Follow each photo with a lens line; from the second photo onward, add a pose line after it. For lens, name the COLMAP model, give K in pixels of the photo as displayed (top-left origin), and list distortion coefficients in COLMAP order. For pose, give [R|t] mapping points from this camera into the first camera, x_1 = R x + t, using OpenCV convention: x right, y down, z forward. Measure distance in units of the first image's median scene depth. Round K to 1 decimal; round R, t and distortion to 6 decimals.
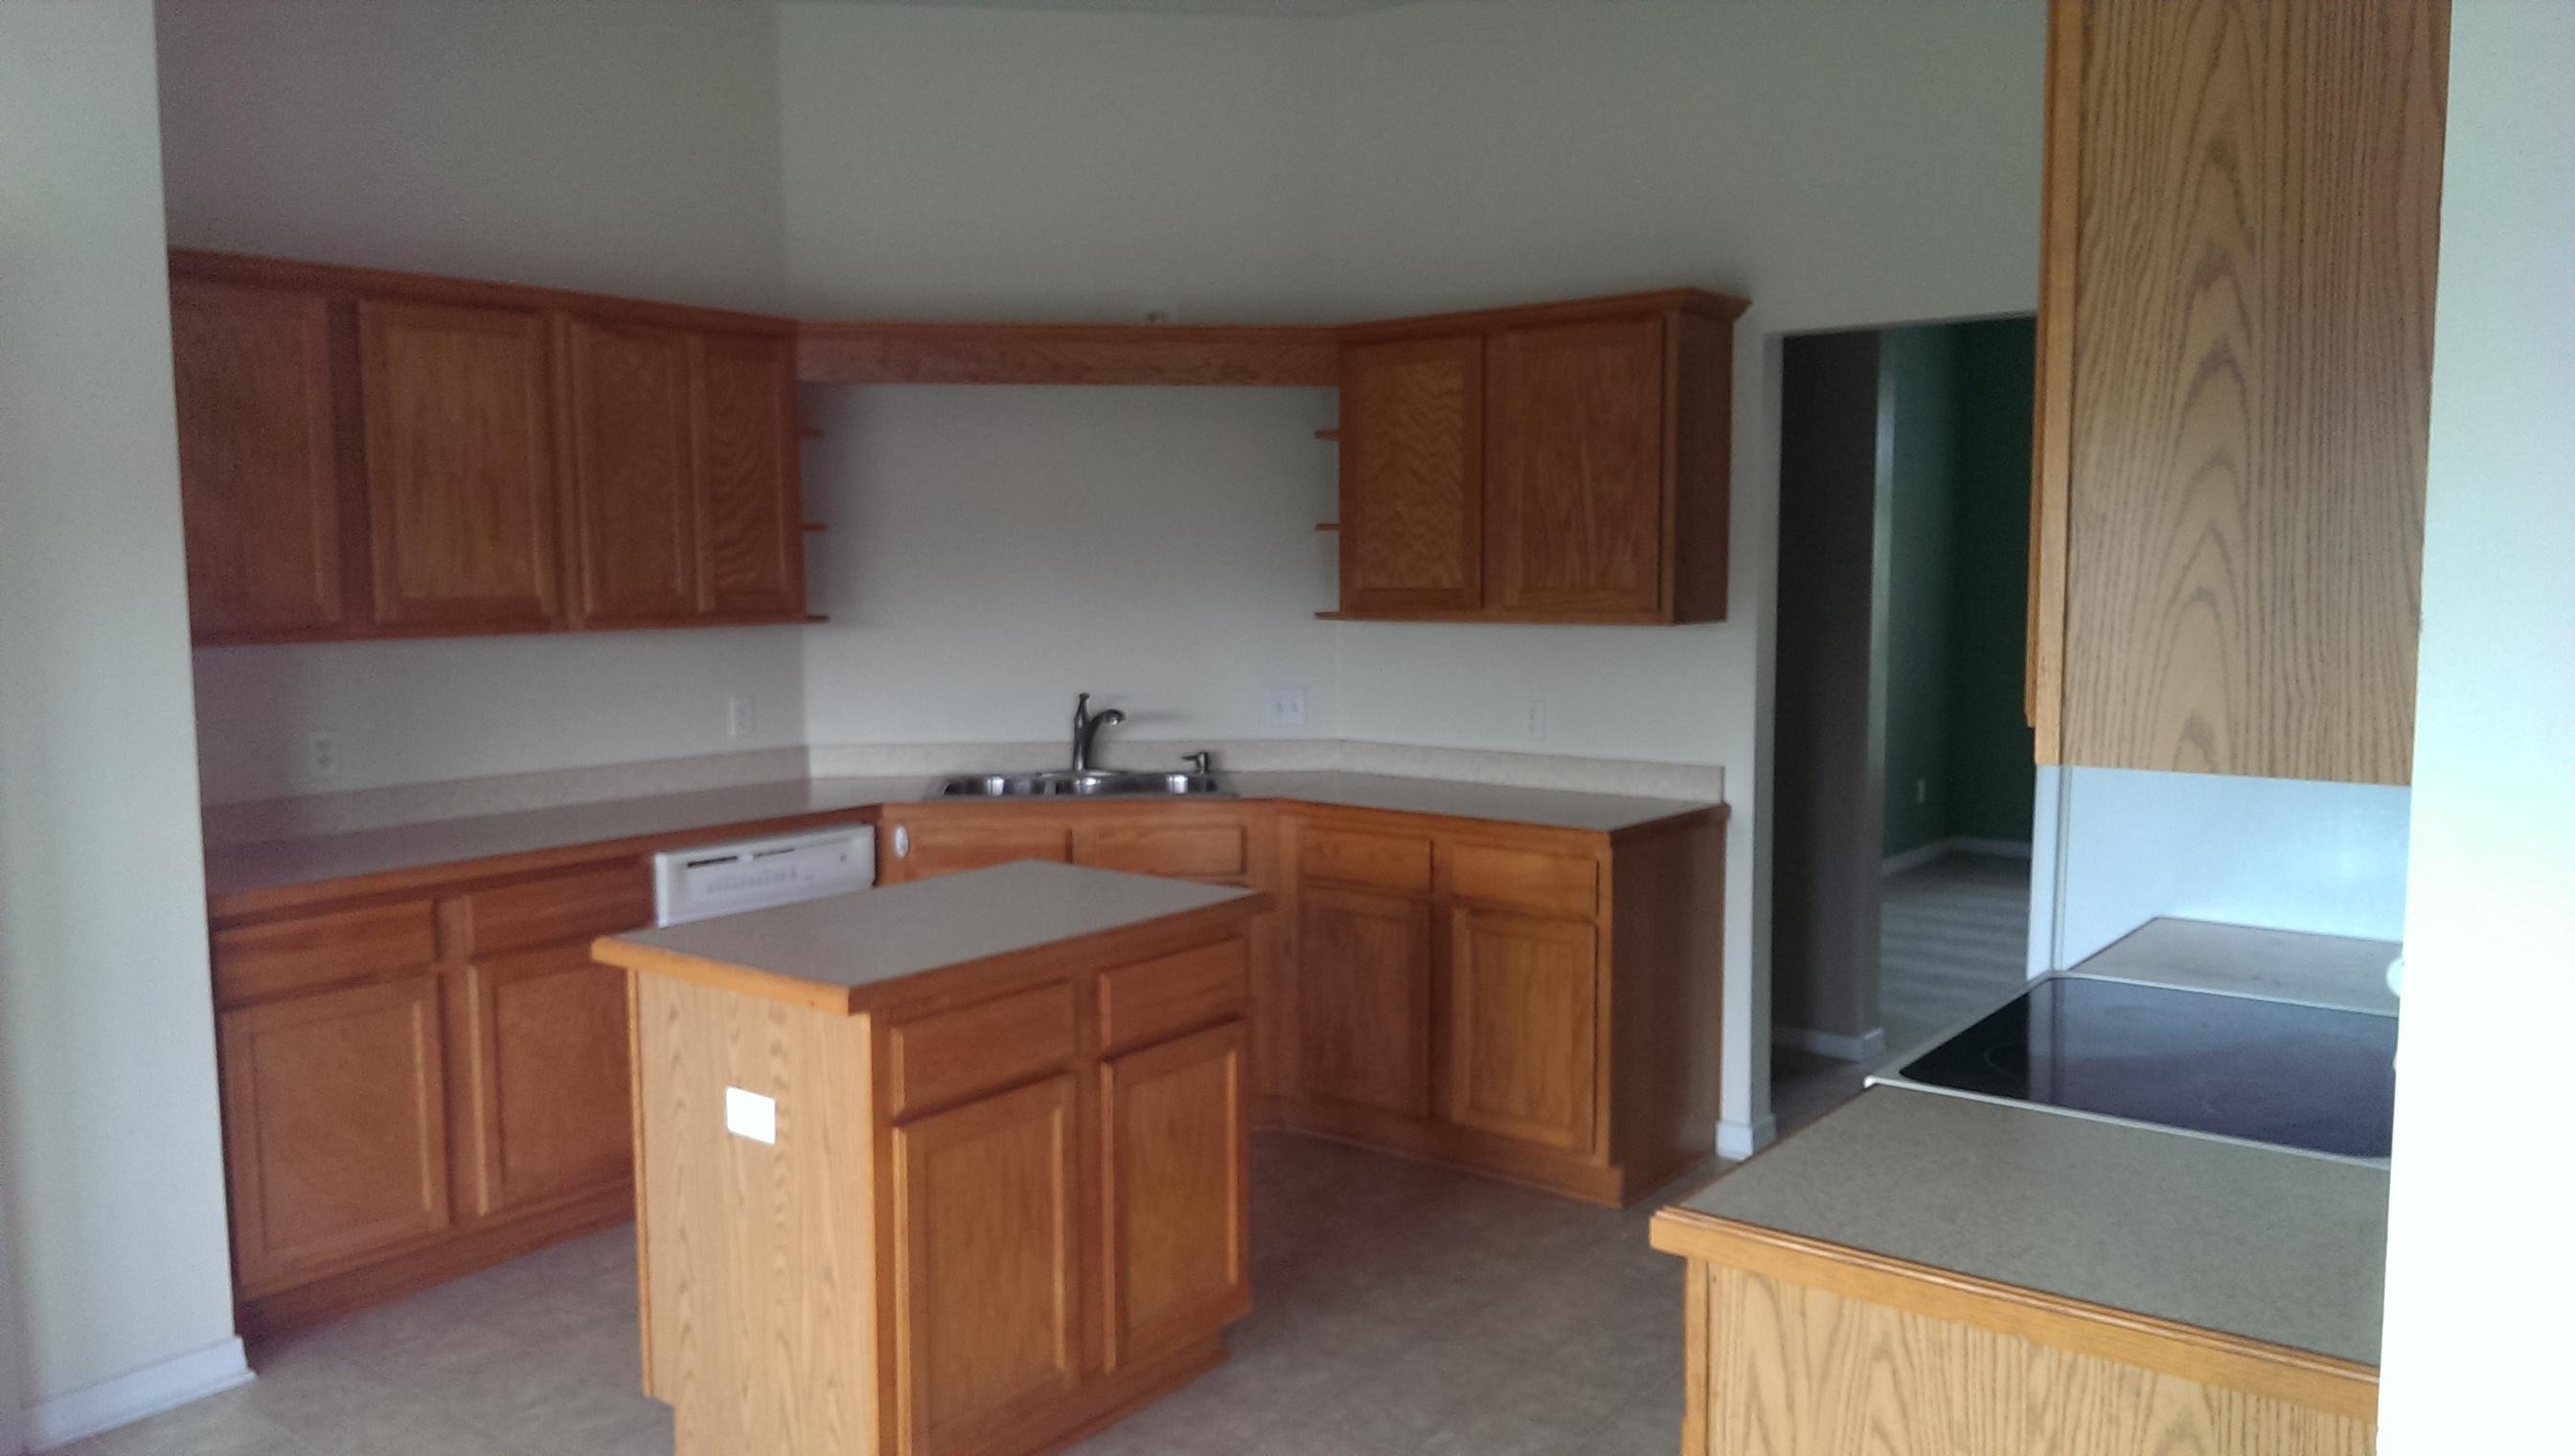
lens RADIAL K [[1907.7, 0, 1263.8], [0, 1907.7, 723.4], [0, 0, 1]] dist [0.039471, -0.054647]
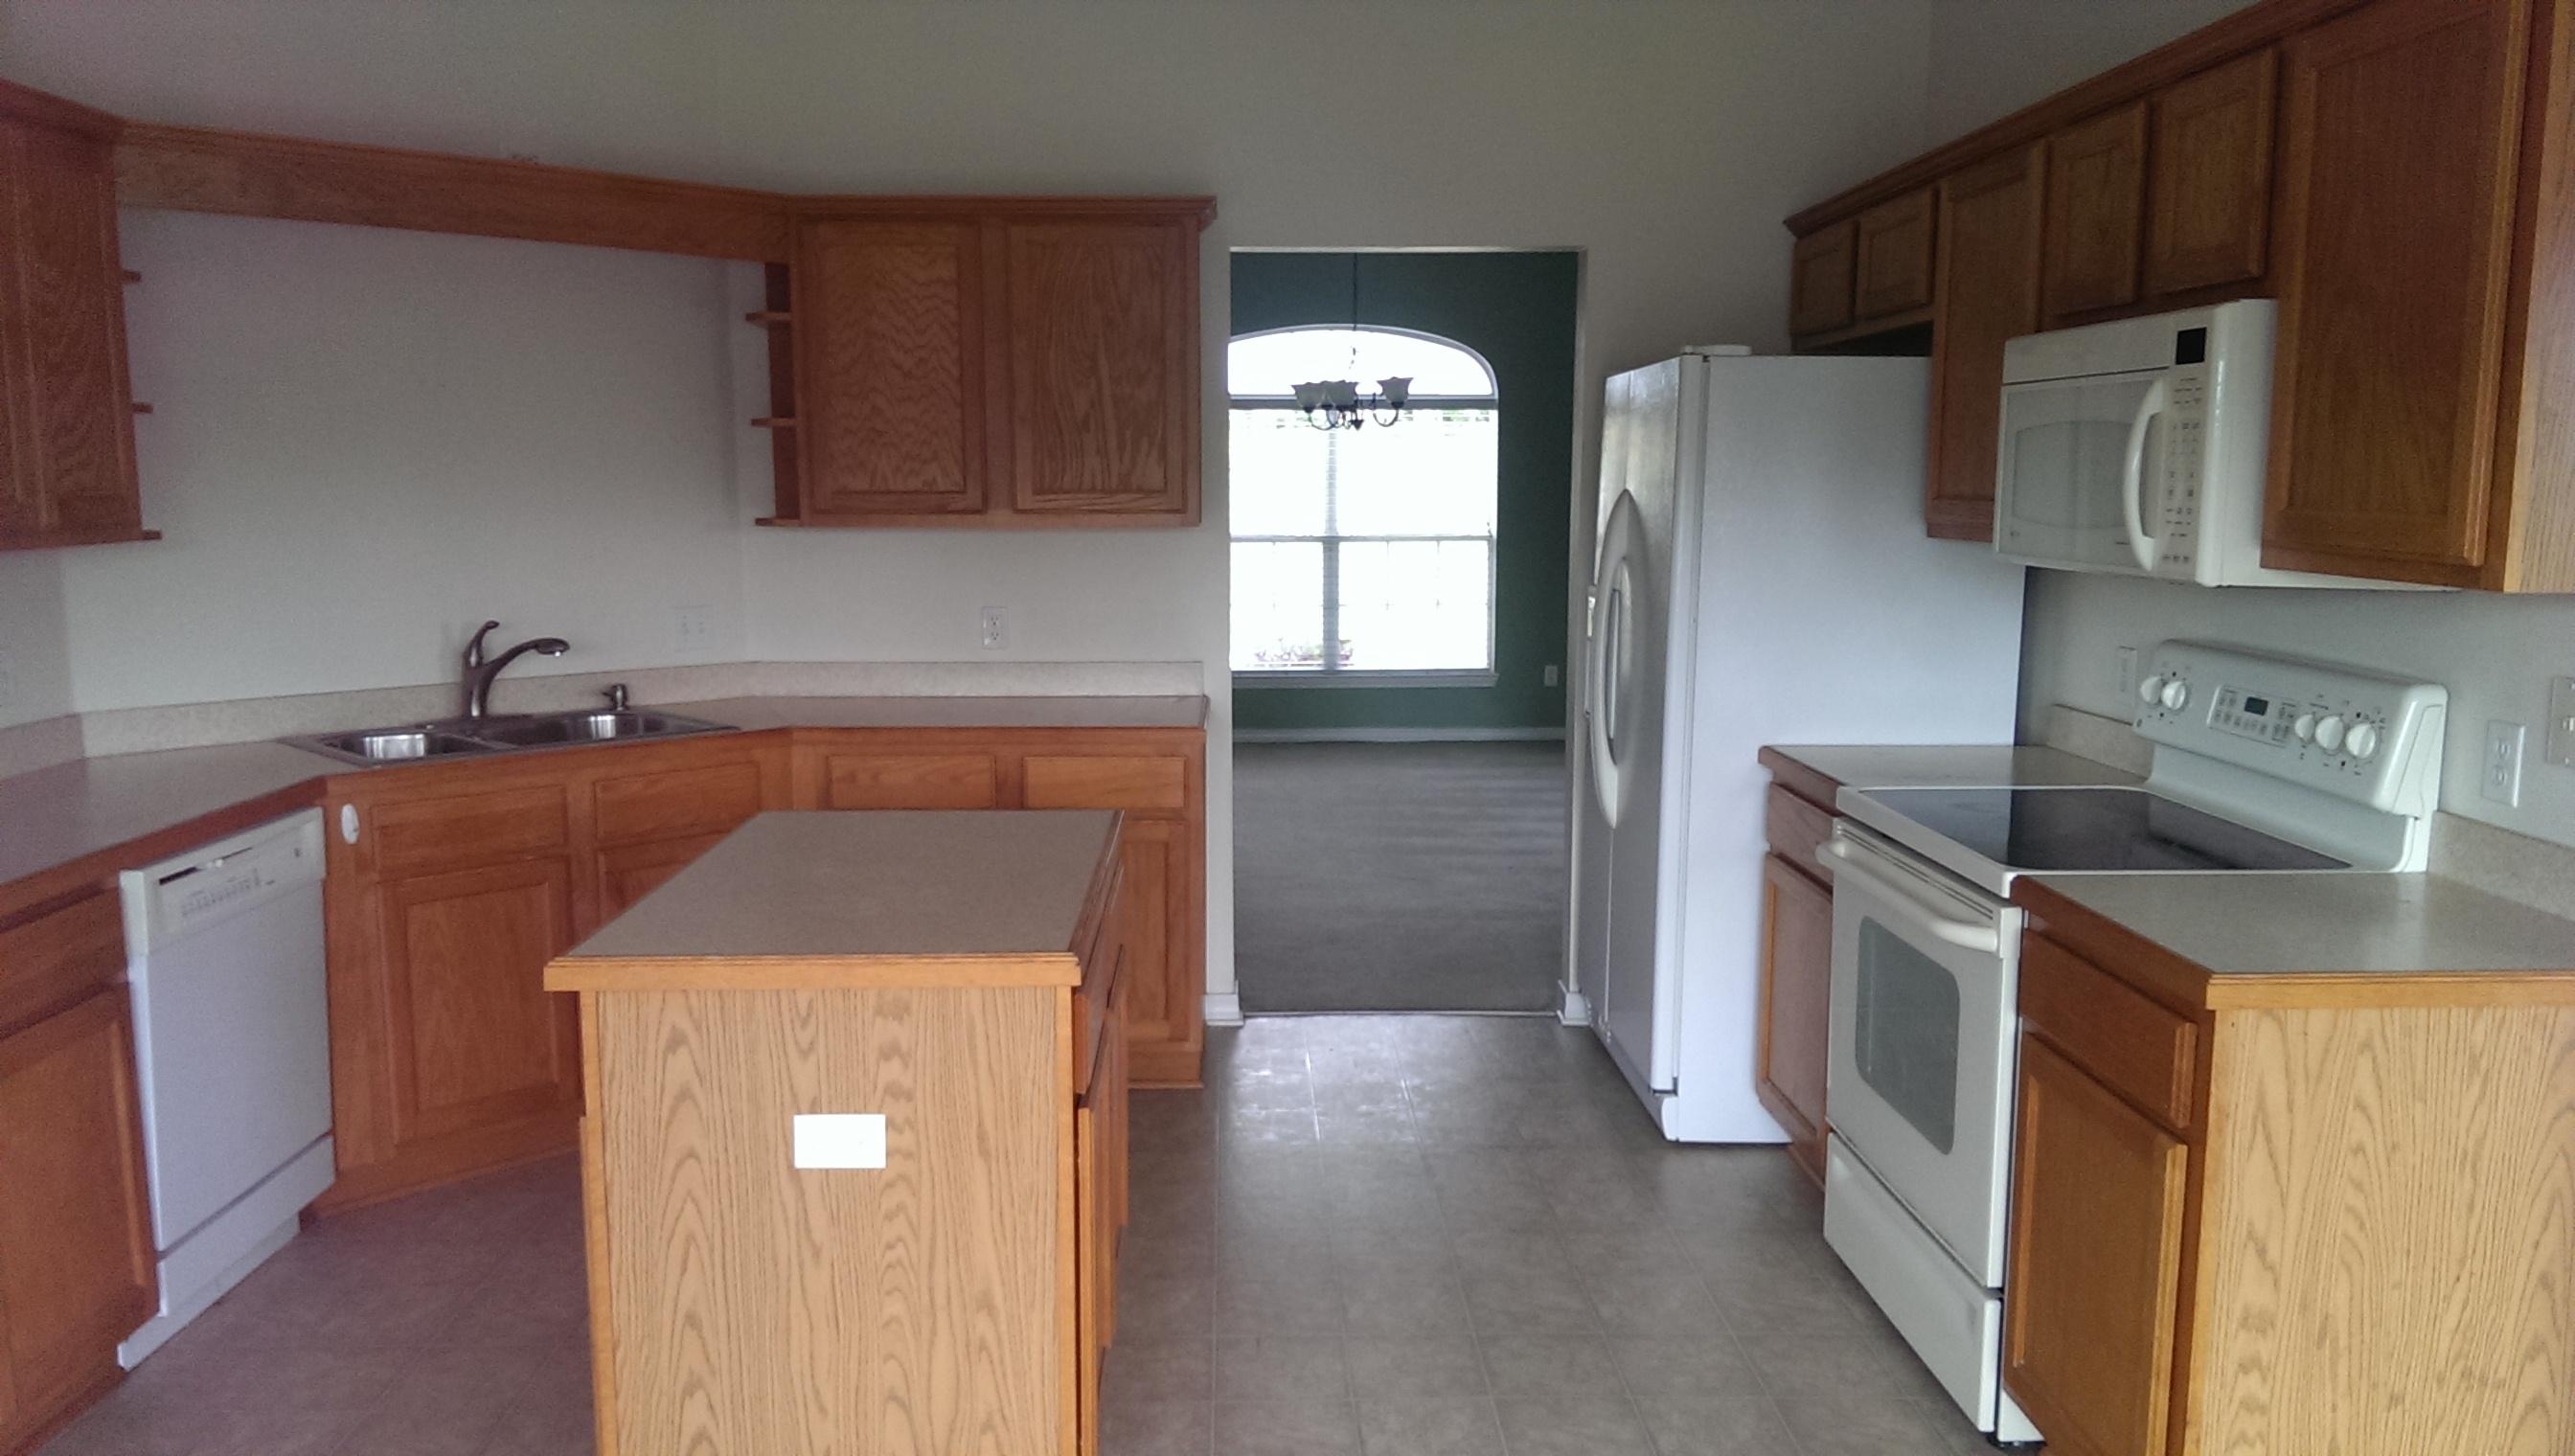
lens RADIAL K [[1907.7, 0, 1266.3], [0, 1907.7, 722.3], [0, 0, 1]] dist [0.039471, -0.054647]
pose [[0.765761, -0.080510, 0.638065, -0.466333], [0.053358, 0.996666, 0.061720, -0.007787], [-0.640907, -0.013217, 0.767504, 0.201278]]
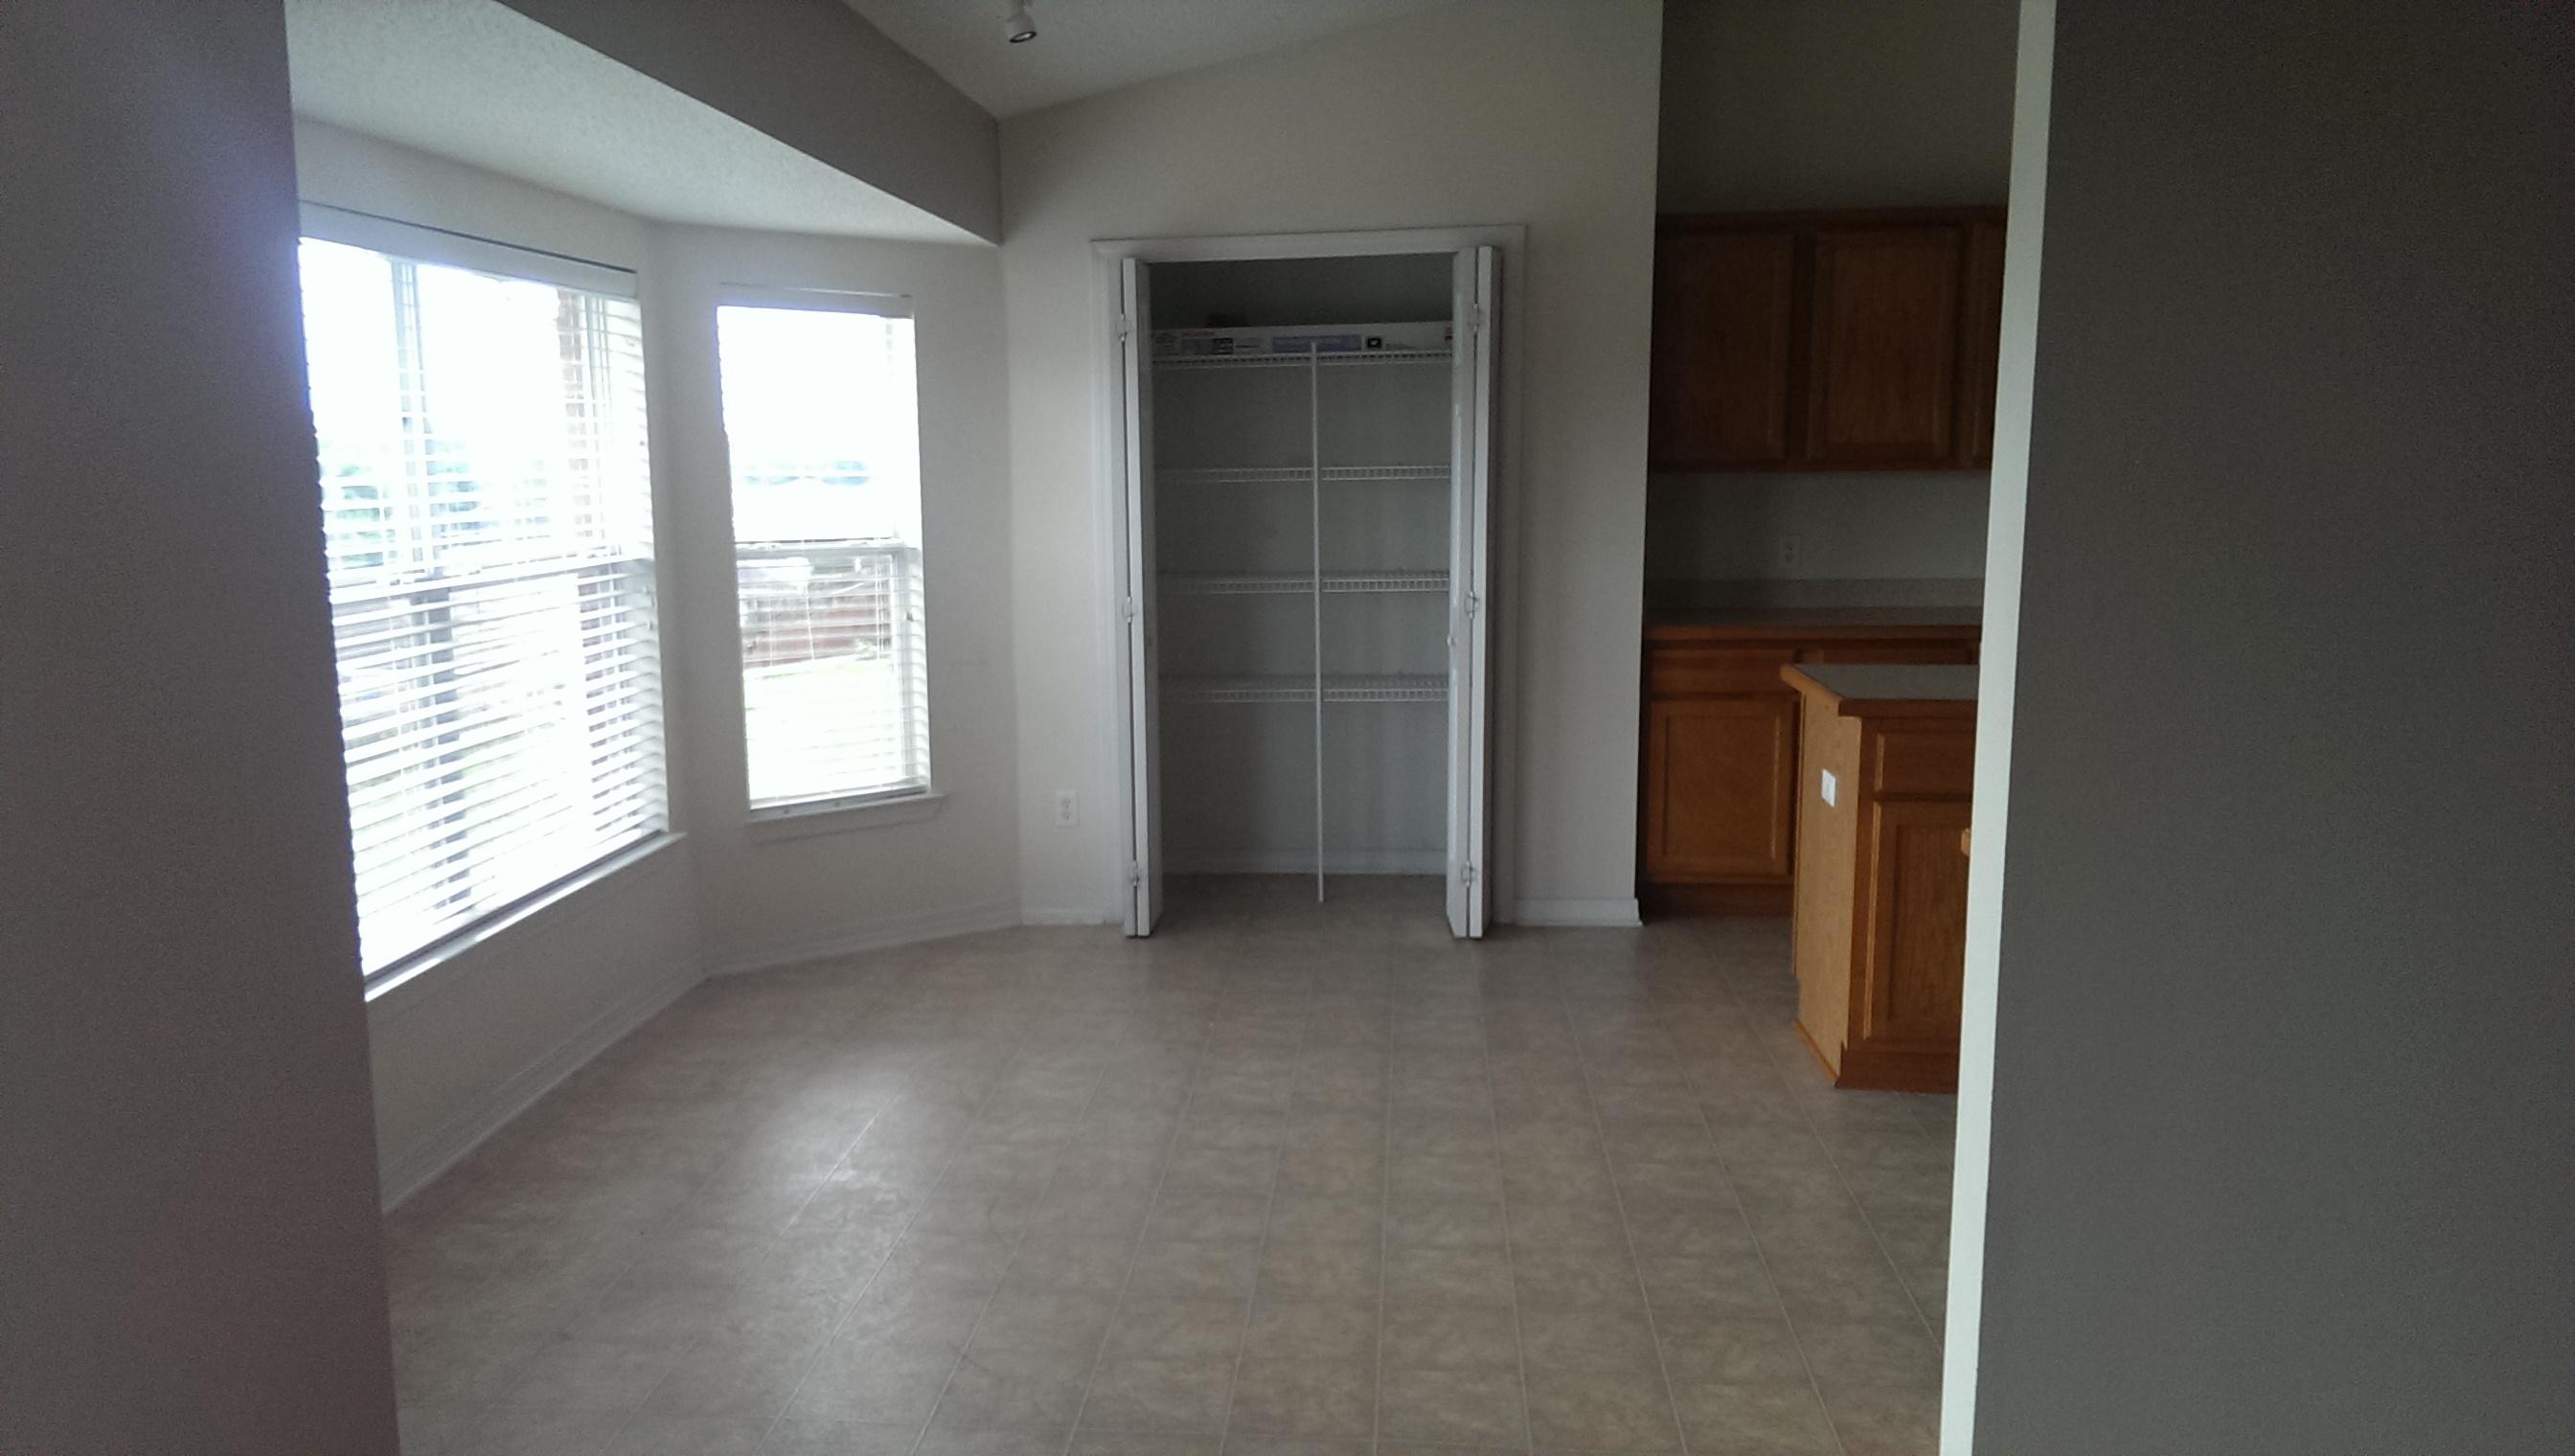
lens RADIAL K [[1907.7, 0, 1286.6], [0, 1907.7, 731.9], [0, 0, 1]] dist [0.039471, -0.054647]
pose [[0.522835, 0.115221, -0.844611, 0.545674], [-0.067151, 0.993311, 0.093938, 0.039800], [0.849785, 0.007602, 0.527075, -0.083603]]
